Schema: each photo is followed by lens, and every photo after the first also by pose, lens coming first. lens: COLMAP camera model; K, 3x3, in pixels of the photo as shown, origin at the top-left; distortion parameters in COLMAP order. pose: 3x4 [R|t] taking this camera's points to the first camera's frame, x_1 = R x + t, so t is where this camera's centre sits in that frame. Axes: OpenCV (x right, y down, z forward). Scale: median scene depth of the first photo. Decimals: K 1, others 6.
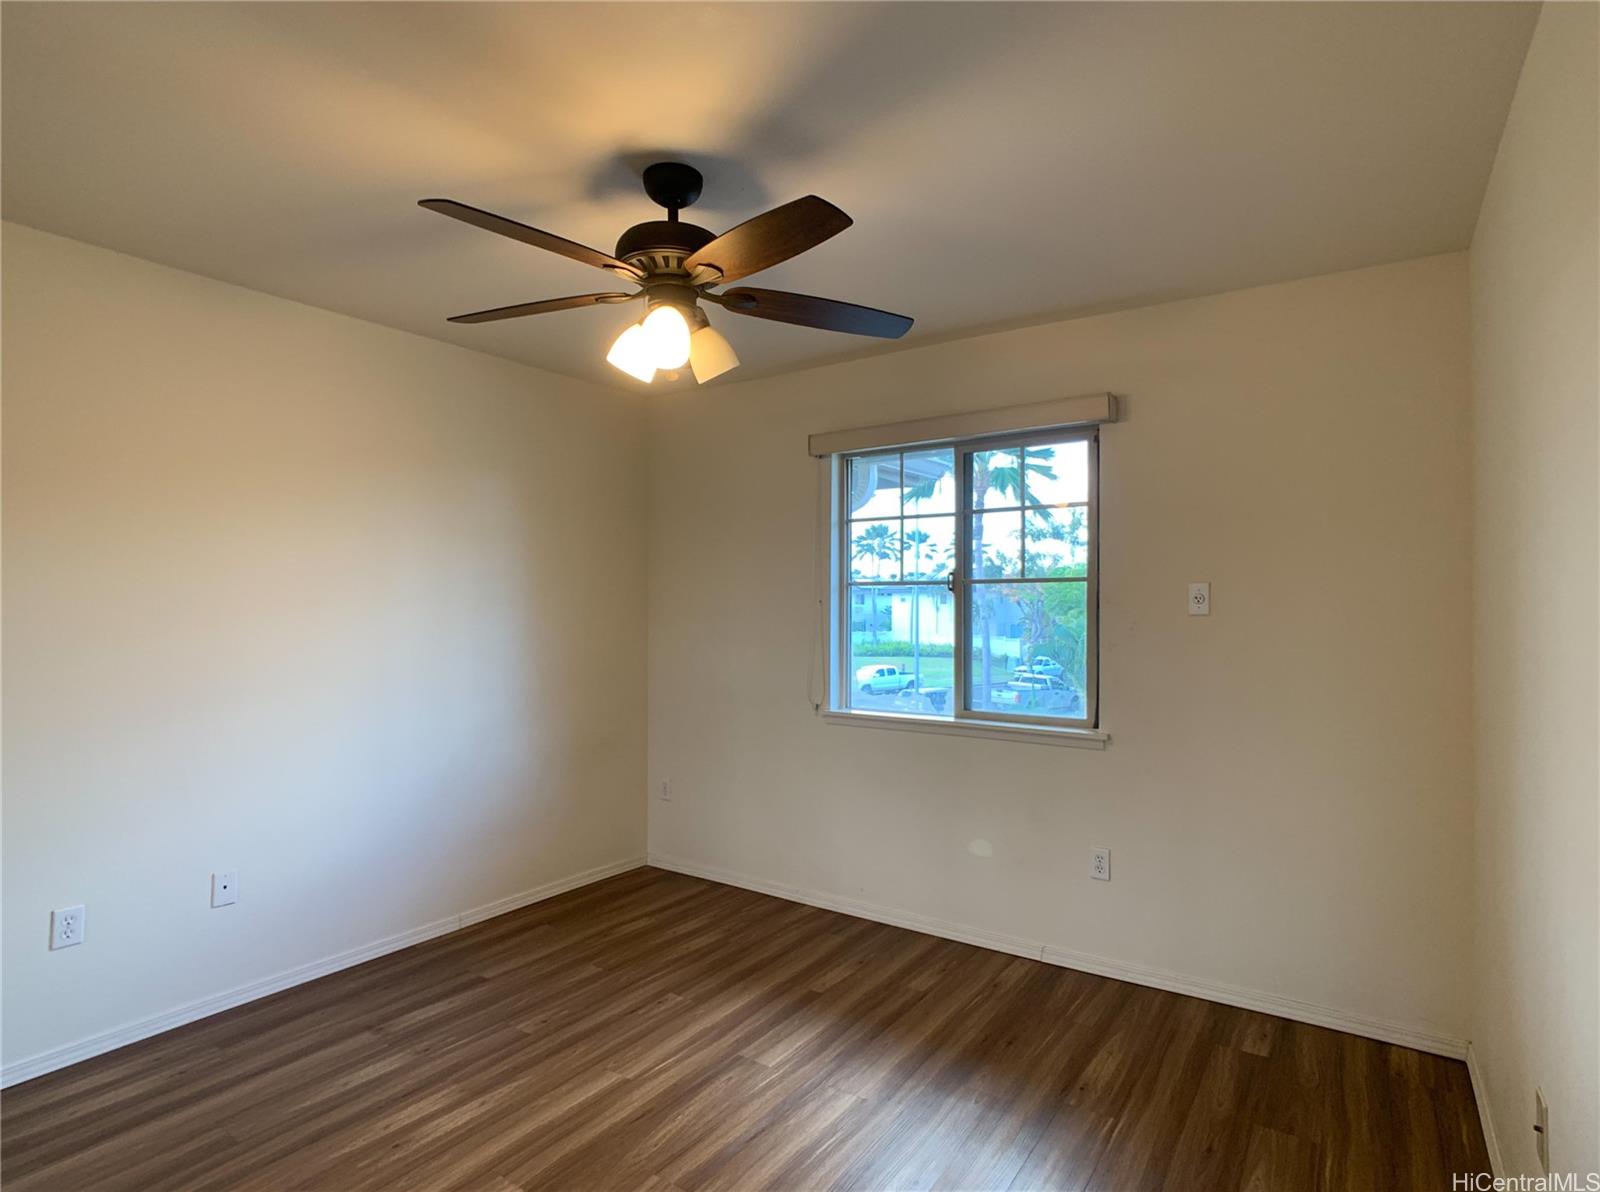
lens RADIAL K [[835.5, 0, 800.0], [0, 835.5, 596.0], [0, 0, 1]] dist [0.026480, 0.000633]
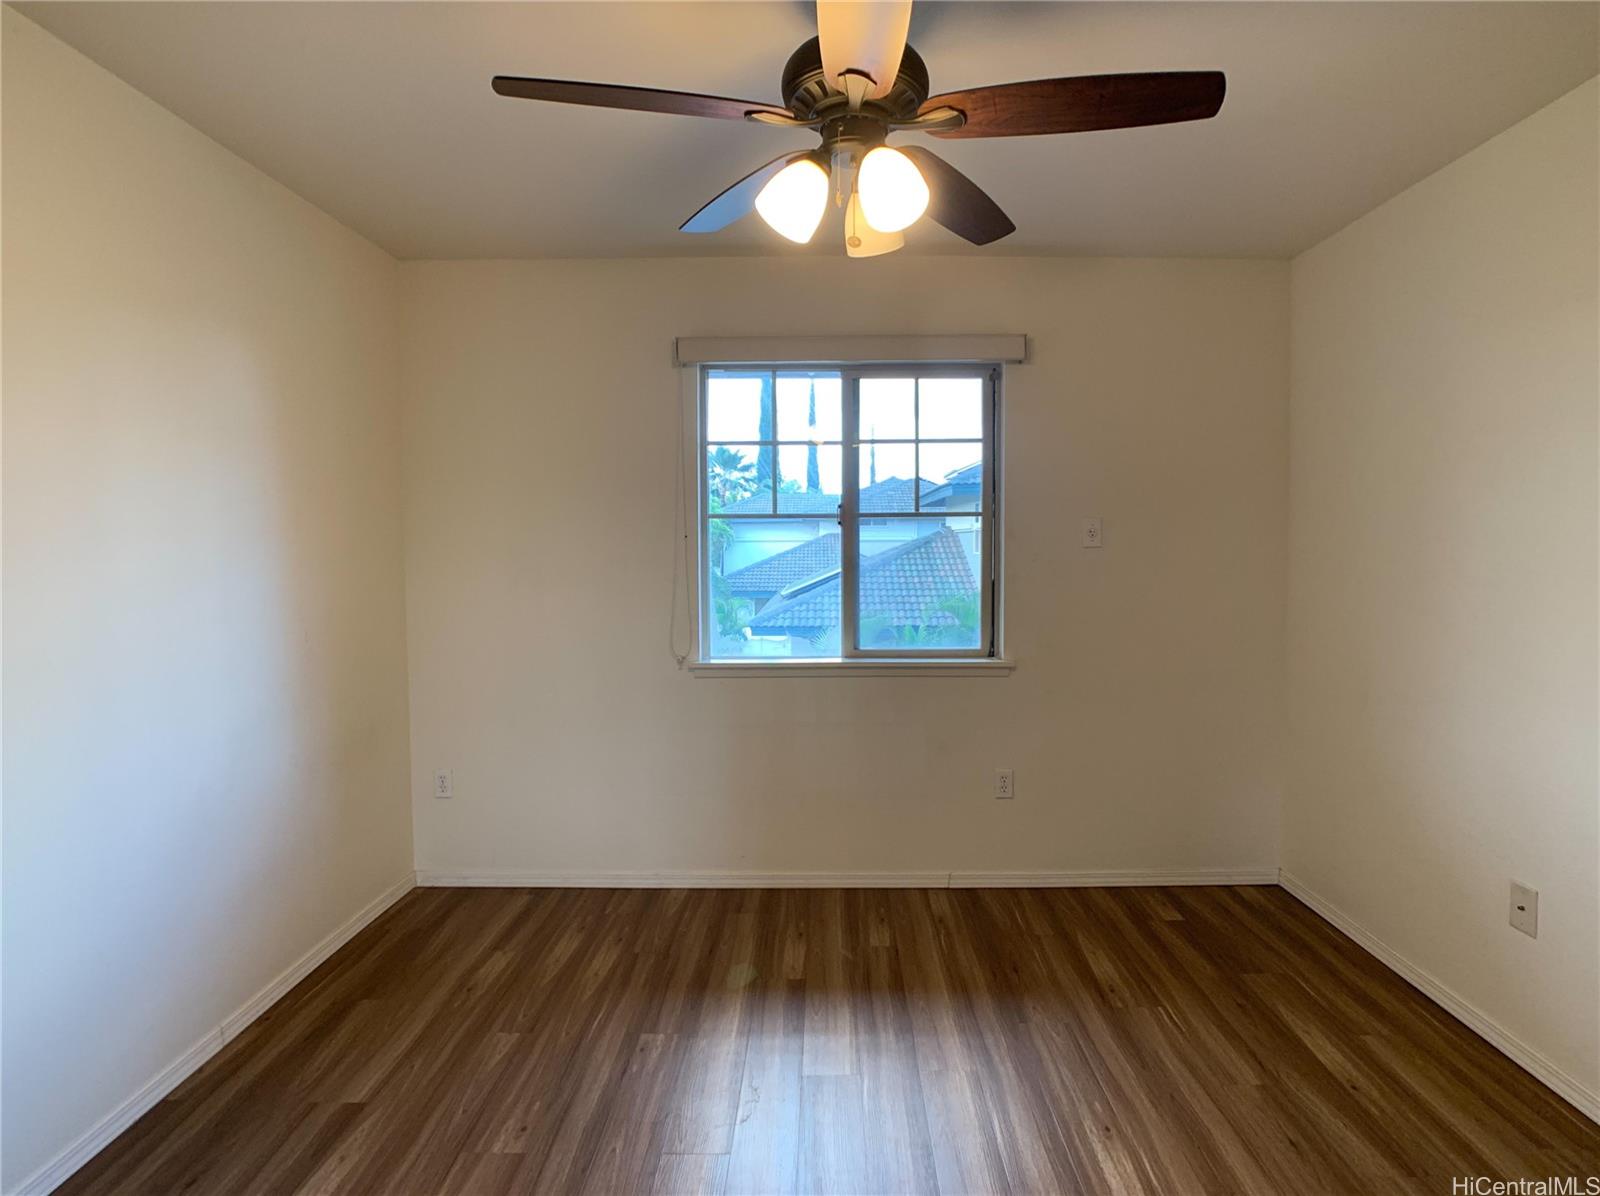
lens RADIAL K [[852.7, 0, 806.9], [0, 852.7, 570.1], [0, 0, 1]] dist [0.022377, 0.000773]
pose [[0.832527, -0.018364, 0.553680, -0.443783], [-0.002726, 0.999303, 0.037243, 0.011115], [-0.553978, -0.032515, 0.831896, 0.255915]]
